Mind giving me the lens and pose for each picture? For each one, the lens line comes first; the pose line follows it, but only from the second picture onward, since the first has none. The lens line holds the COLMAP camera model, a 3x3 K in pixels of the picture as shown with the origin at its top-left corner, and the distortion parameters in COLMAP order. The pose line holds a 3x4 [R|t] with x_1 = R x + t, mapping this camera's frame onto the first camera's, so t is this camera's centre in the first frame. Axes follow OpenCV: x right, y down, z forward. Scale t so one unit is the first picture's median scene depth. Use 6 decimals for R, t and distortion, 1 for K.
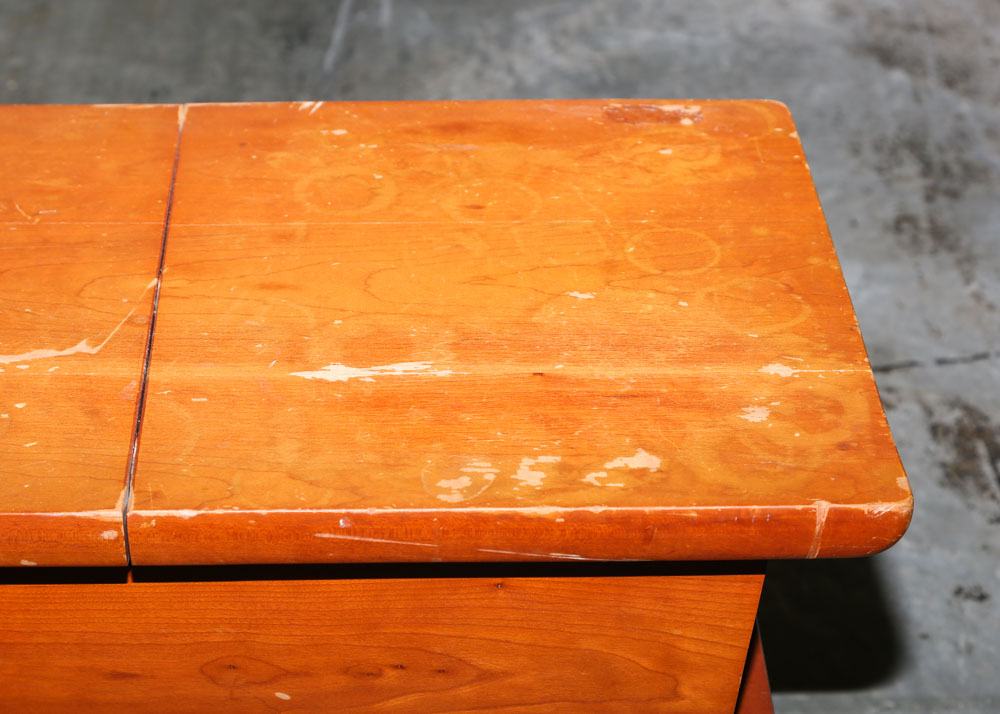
lens RADIAL K [[2651.3, 0, 505.2], [0, 2651.3, 367.4], [0, 0, 1]] dist [-0.095969, 0.000000]
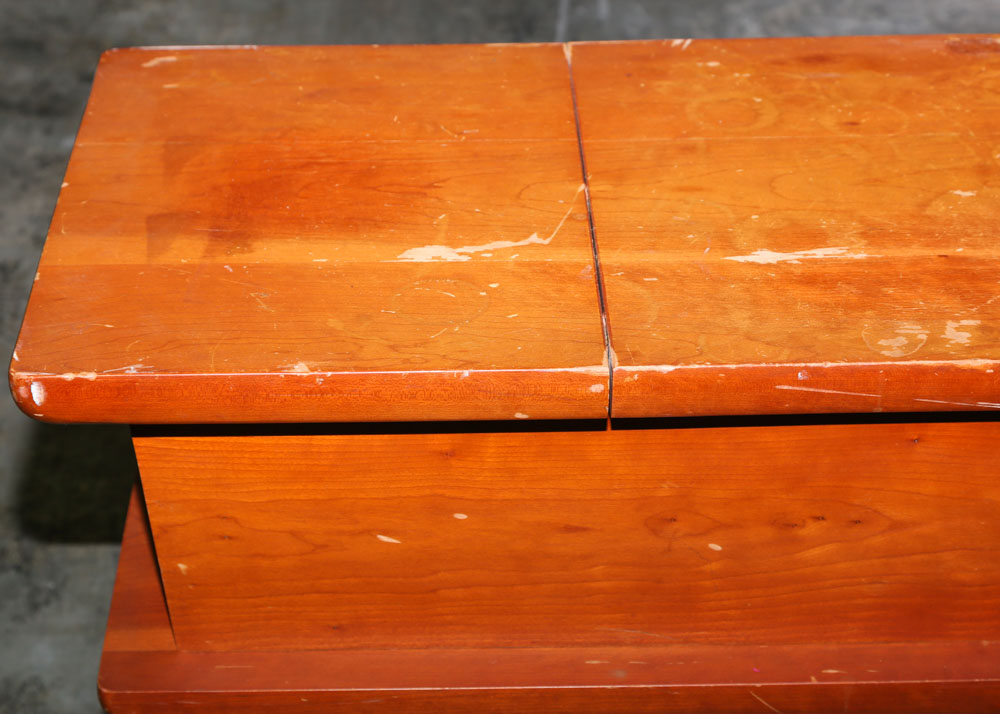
lens RADIAL K [[2651.3, 0, 495.3], [0, 2651.3, 349.0], [0, 0, 1]] dist [-0.095969, 0.000000]
pose [[0.999685, -0.012106, -0.021974, -0.152560], [0.011537, 0.999600, -0.025839, 0.068423], [0.022278, 0.025578, 0.999425, -0.130964]]
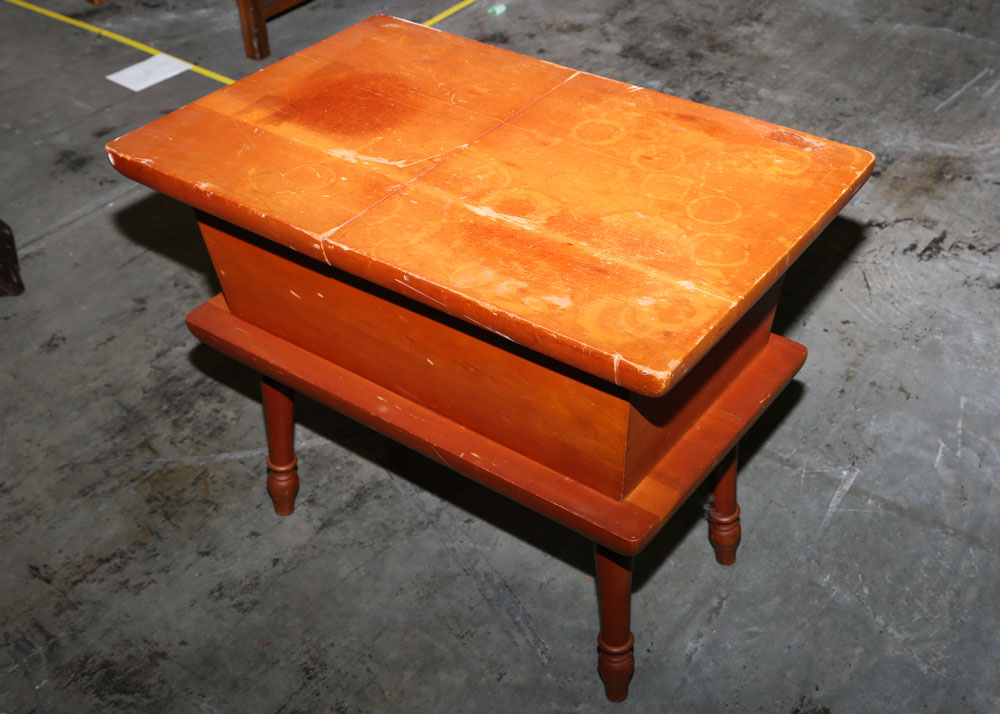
lens RADIAL K [[1239.1, 0, 502.4], [0, 1239.1, 356.5], [0, 0, 1]] dist [-0.000855, 0.000000]
pose [[0.784648, 0.353526, -0.509261, 0.434875], [-0.292286, 0.935396, 0.199005, -0.080866], [0.546715, -0.007299, 0.837287, 0.252390]]
